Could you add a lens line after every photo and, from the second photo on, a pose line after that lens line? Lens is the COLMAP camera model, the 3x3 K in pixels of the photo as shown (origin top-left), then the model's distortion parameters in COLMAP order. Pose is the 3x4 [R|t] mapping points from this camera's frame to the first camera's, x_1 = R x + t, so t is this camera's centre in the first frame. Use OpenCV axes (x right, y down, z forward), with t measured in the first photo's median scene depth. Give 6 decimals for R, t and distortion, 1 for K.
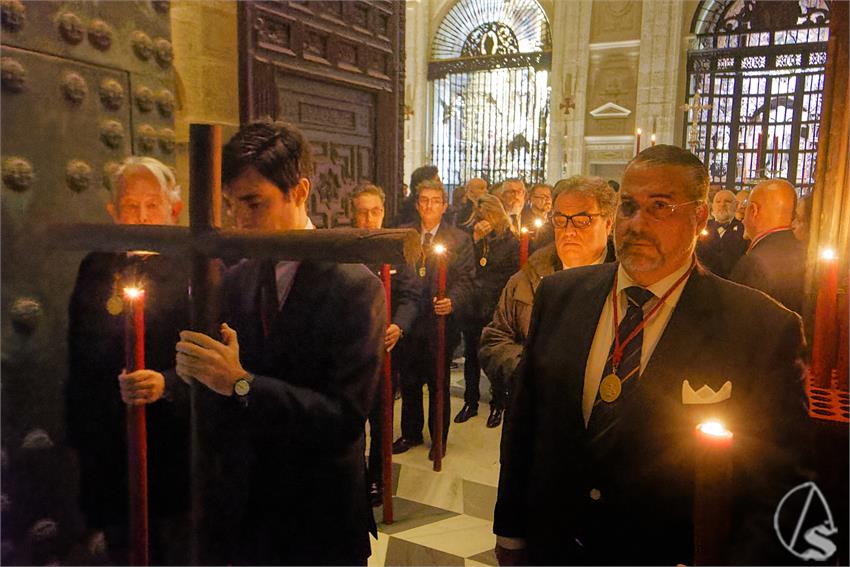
lens RADIAL K [[746.2, 0, 425.4], [0, 746.2, 286.2], [0, 0, 1]] dist [0.009694, 0.013892]
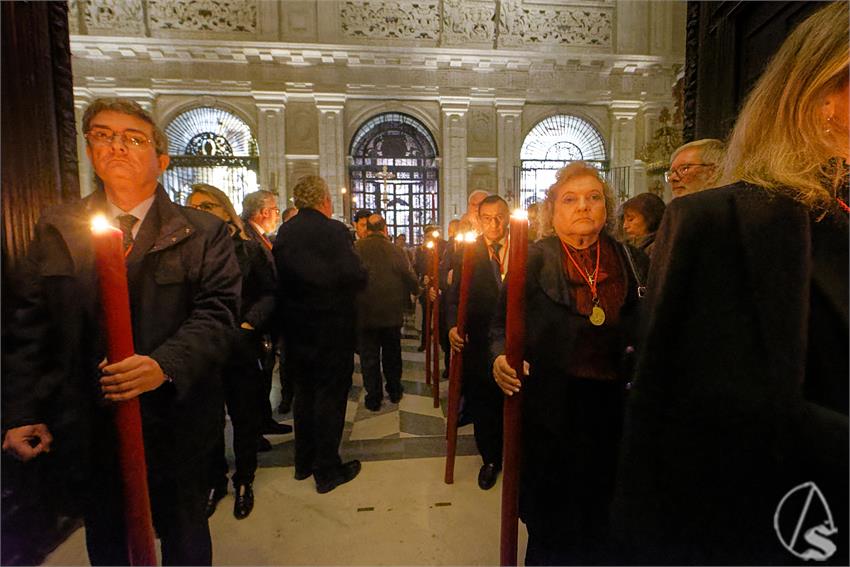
lens RADIAL K [[370.8, 0, 426.5], [0, 370.8, 289.7], [0, 0, 1]] dist [-0.000313, -0.000366]
pose [[0.820678, -0.069973, 0.567090, 0.008806], [0.106481, 0.993817, -0.031470, 0.002628], [-0.561381, 0.086211, 0.823055, 0.242198]]
